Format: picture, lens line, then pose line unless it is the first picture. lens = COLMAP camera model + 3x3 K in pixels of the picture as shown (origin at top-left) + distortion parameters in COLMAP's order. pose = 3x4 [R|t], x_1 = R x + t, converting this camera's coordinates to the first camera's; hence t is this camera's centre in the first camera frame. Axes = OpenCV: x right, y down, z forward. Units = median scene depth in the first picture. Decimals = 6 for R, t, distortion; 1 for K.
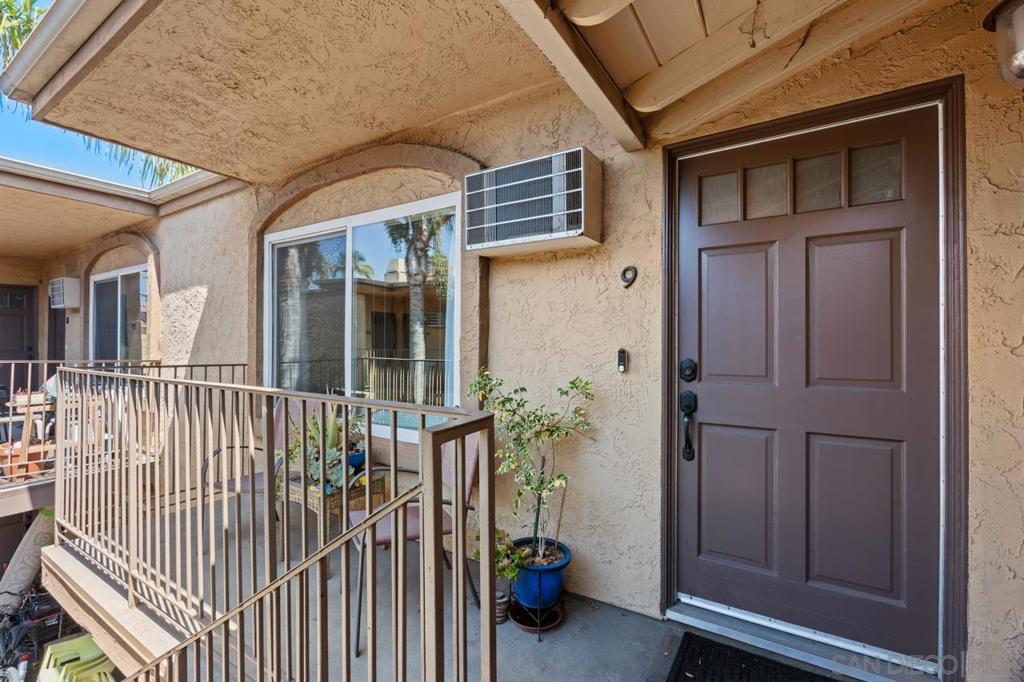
lens RADIAL K [[449.4, 0, 511.4], [0, 449.4, 343.3], [0, 0, 1]] dist [-0.003499, -0.000107]
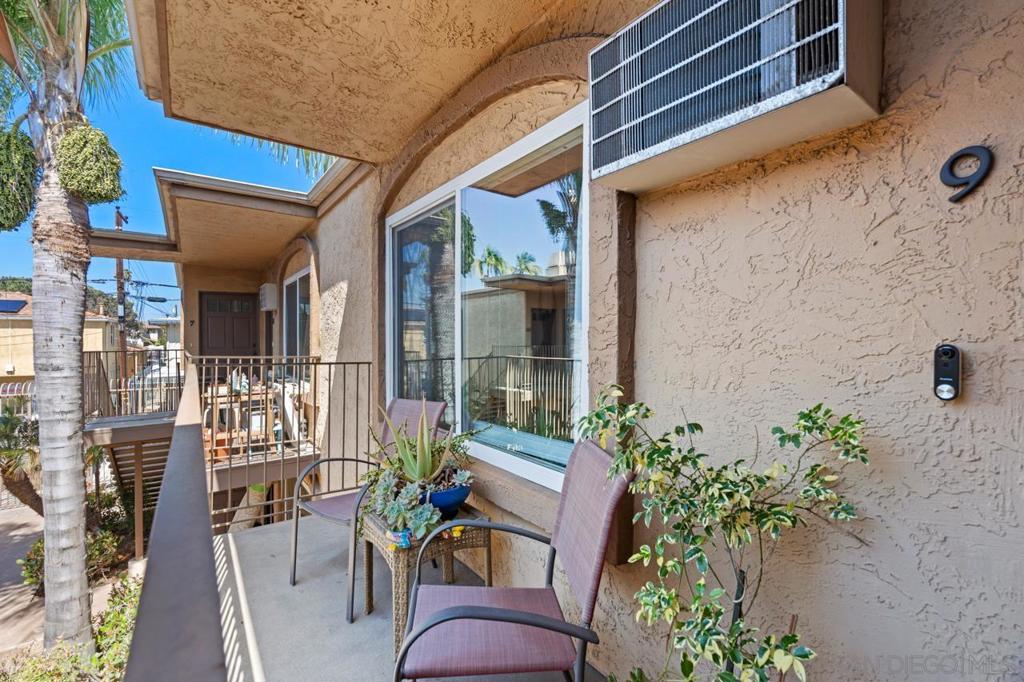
lens RADIAL K [[449.4, 0, 510.5], [0, 449.4, 340.8], [0, 0, 1]] dist [-0.003499, -0.000107]
pose [[0.930411, -0.003644, -0.366499, 0.015294], [0.003945, 0.999992, 0.000075, 0.005677], [0.366495, -0.001516, 0.930419, 0.384445]]
